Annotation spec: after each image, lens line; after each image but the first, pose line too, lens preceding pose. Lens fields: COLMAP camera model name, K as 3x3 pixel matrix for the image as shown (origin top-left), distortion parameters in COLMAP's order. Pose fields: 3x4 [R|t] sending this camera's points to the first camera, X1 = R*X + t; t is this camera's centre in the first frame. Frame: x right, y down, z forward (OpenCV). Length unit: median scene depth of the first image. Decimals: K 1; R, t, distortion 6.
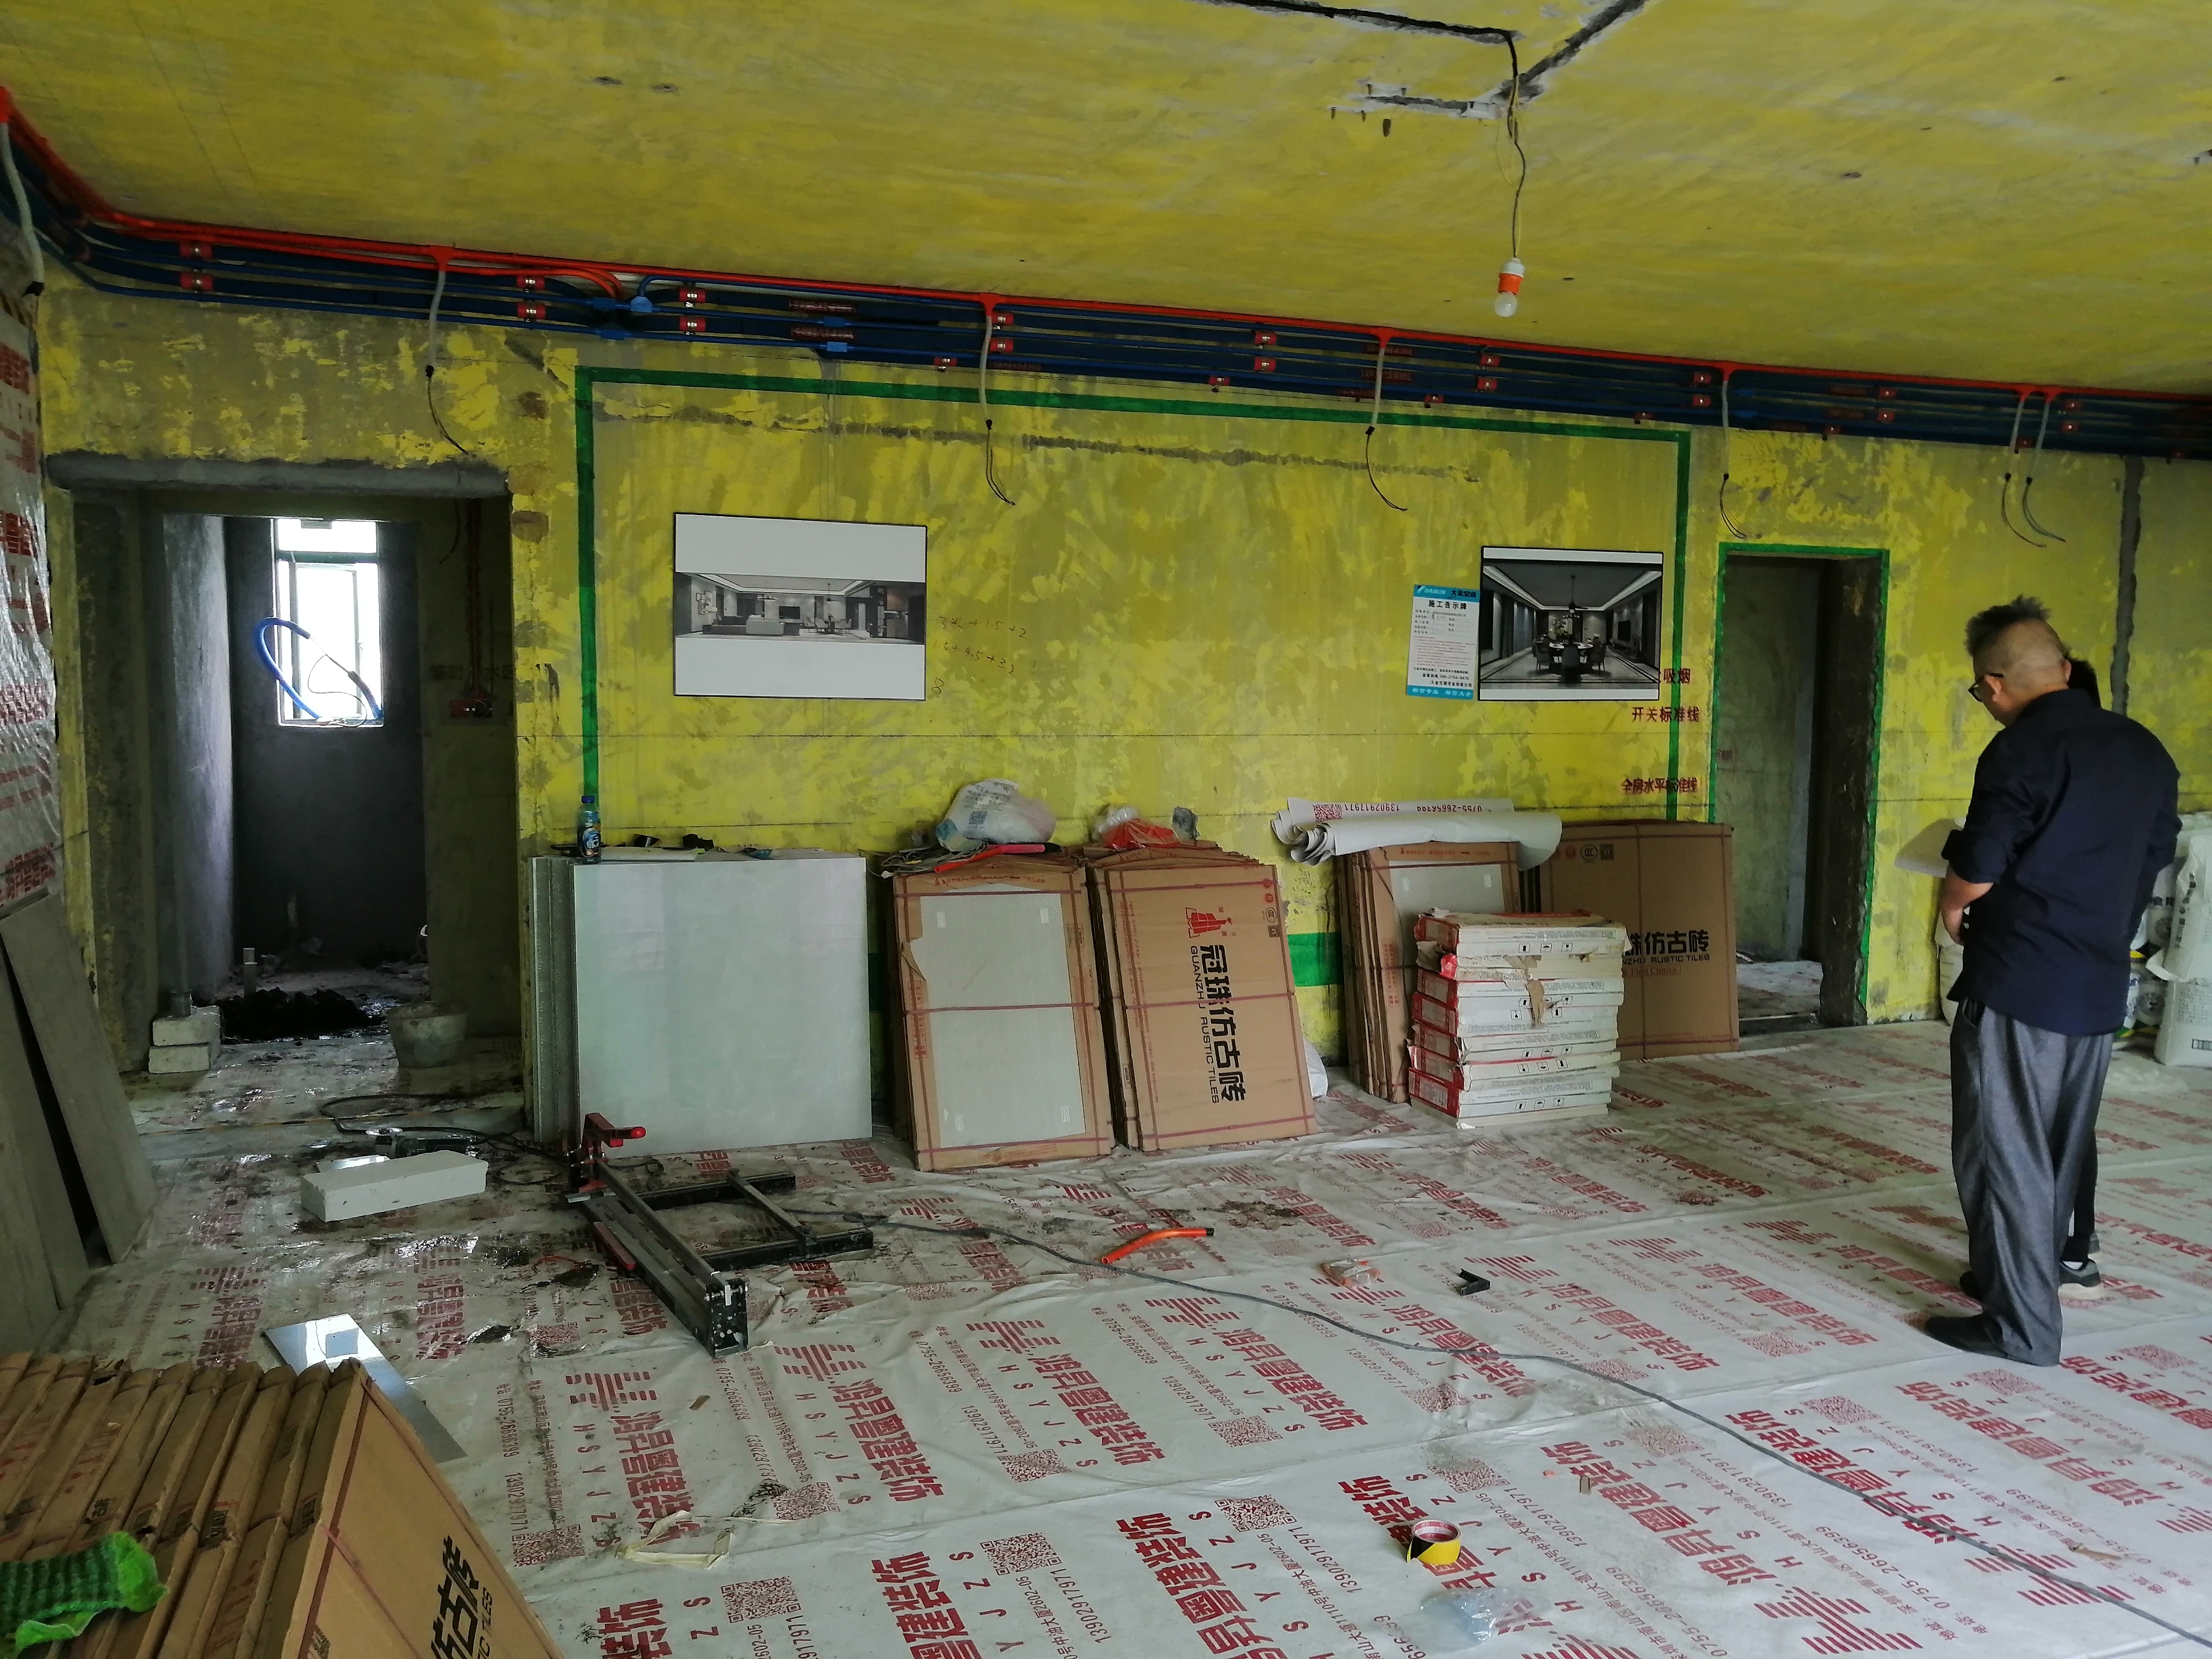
lens RADIAL K [[1754.4, 0, 1116.9], [0, 1754.4, 839.3], [0, 0, 1]] dist [-0.042945, 0.088123]
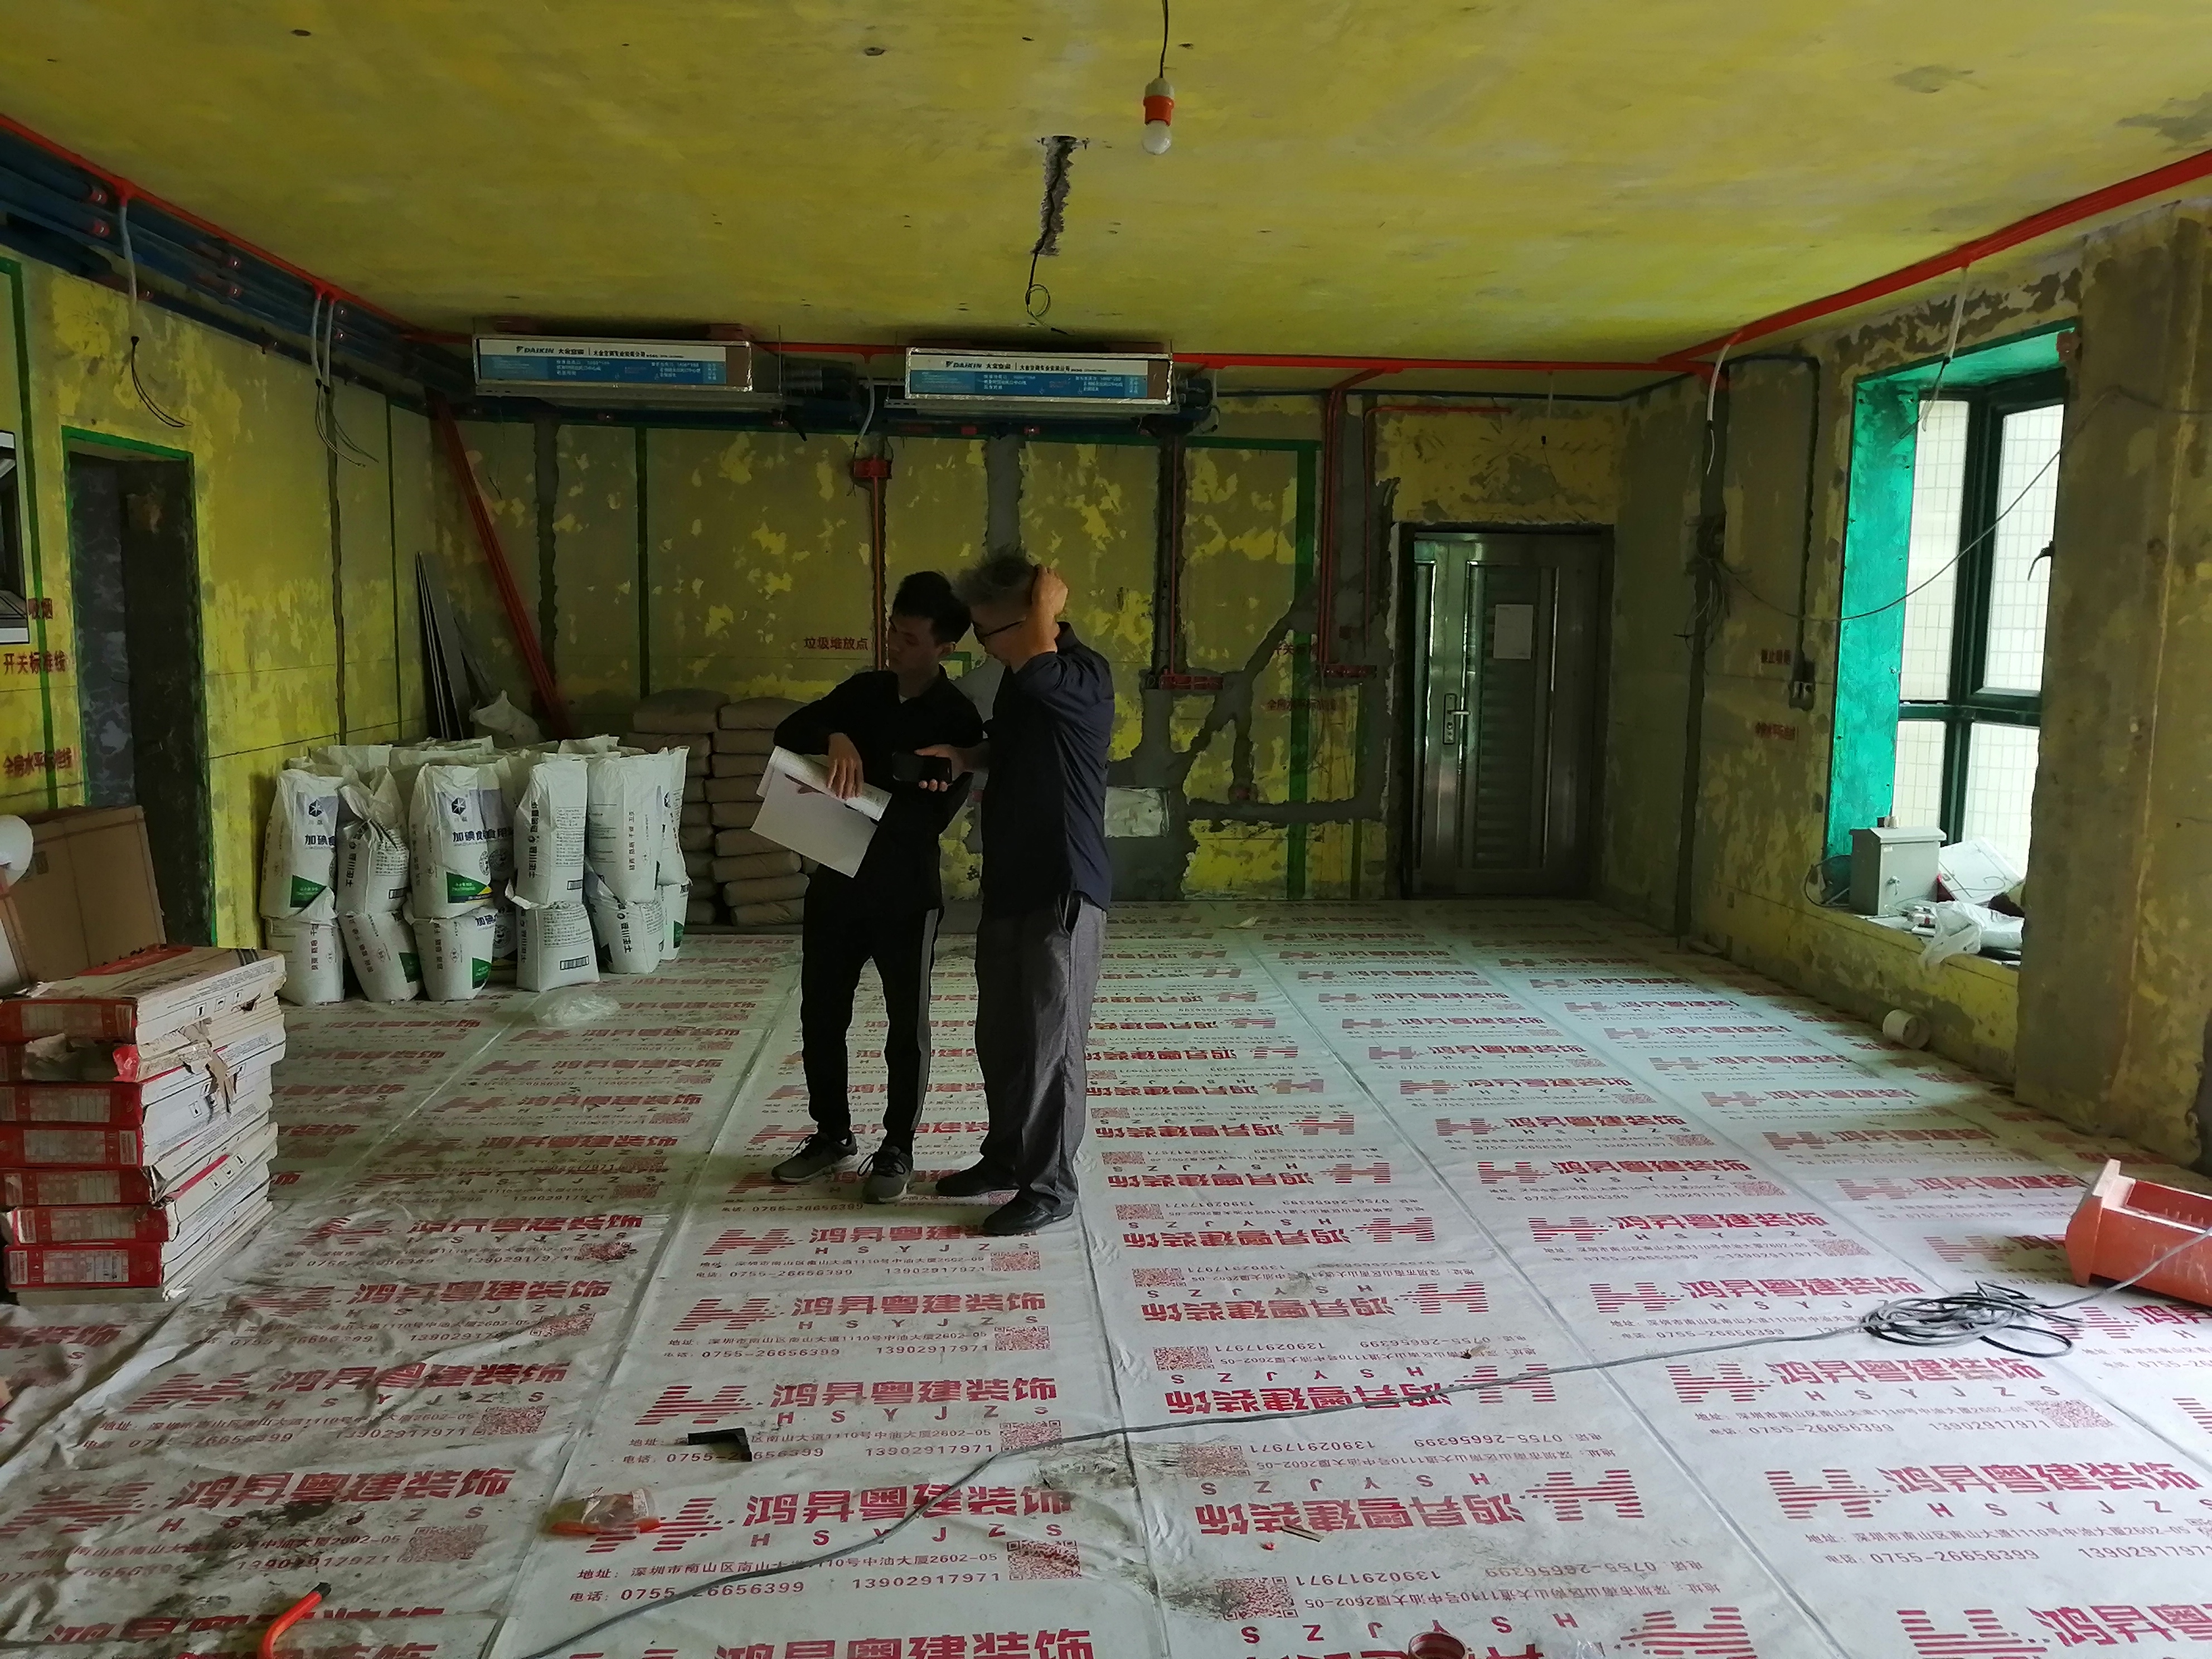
lens RADIAL K [[1748.7, 0, 1113.2], [0, 1748.7, 834.2], [0, 0, 1]] dist [-0.028767, 0.065061]
pose [[0.267888, -0.126493, 0.955110, -0.330362], [0.087269, 0.990454, 0.106697, -0.050527], [-0.959490, 0.054769, 0.276370, 0.487193]]
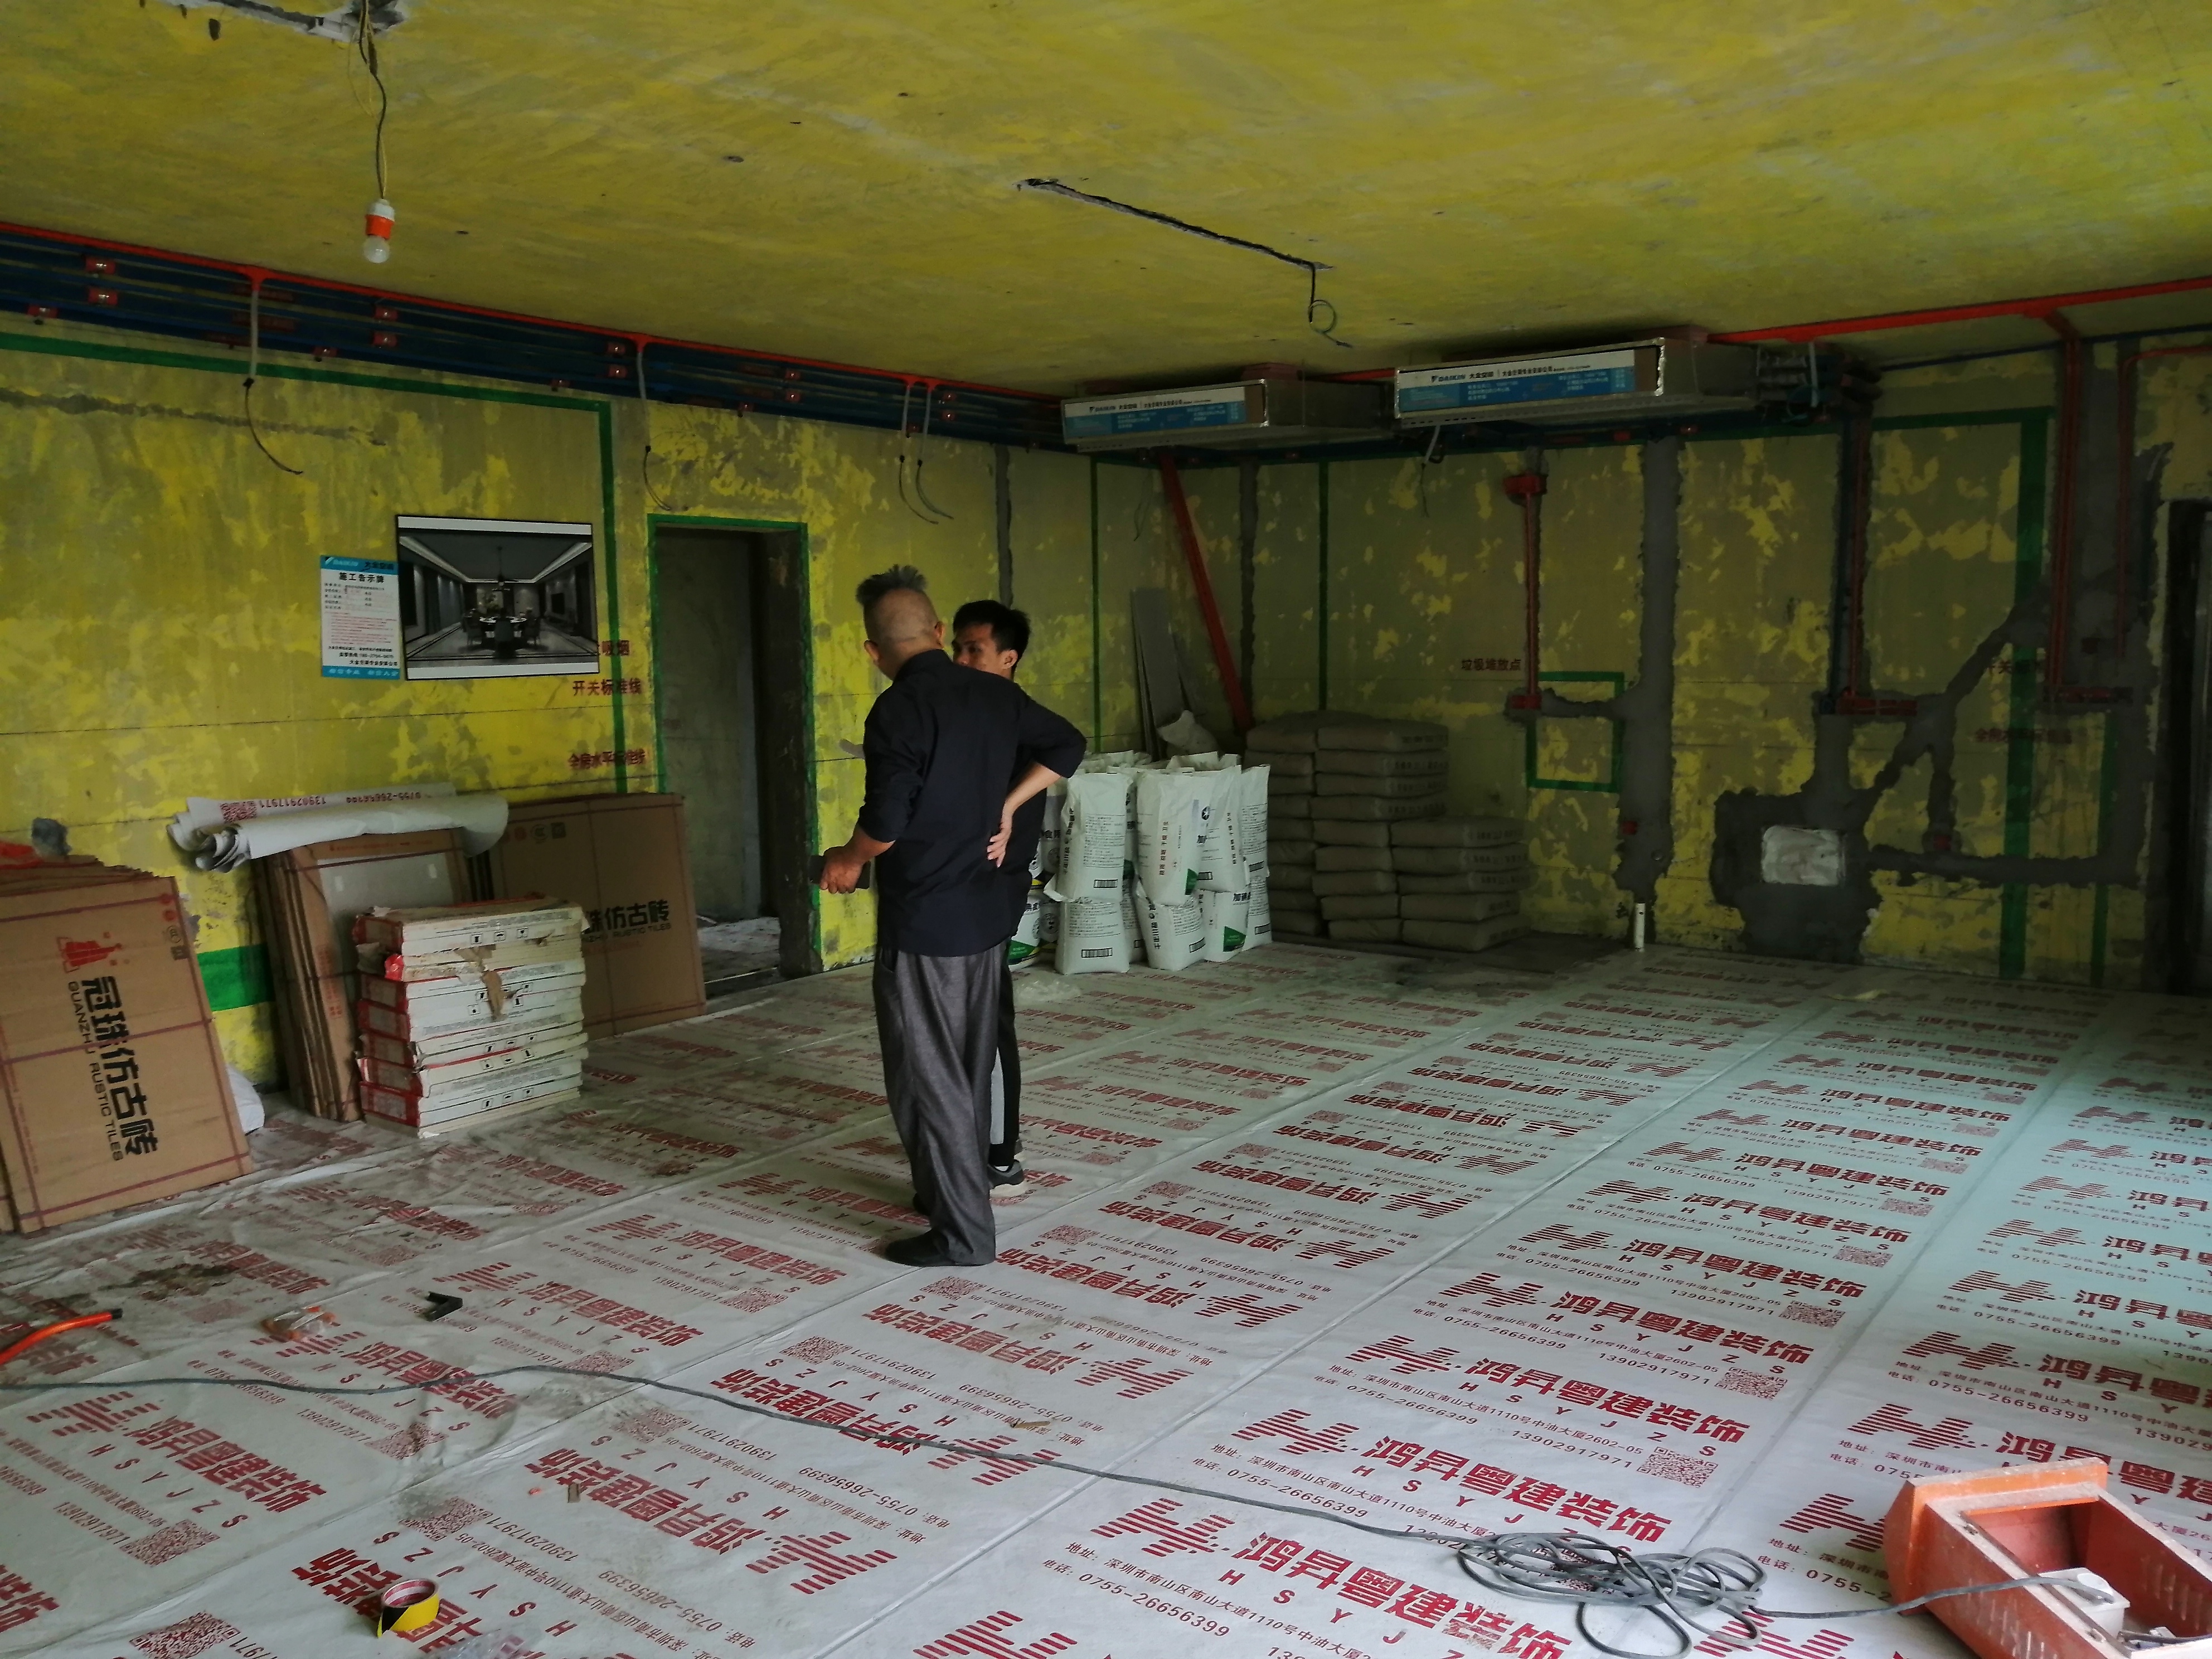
lens RADIAL K [[1748.7, 0, 1113.2], [0, 1748.7, 834.2], [0, 0, 1]] dist [-0.028767, 0.065061]
pose [[0.838139, -0.081180, 0.539382, 0.016757], [0.073795, 0.996647, 0.035333, -0.002694], [-0.540442, 0.010190, 0.841320, 0.015043]]
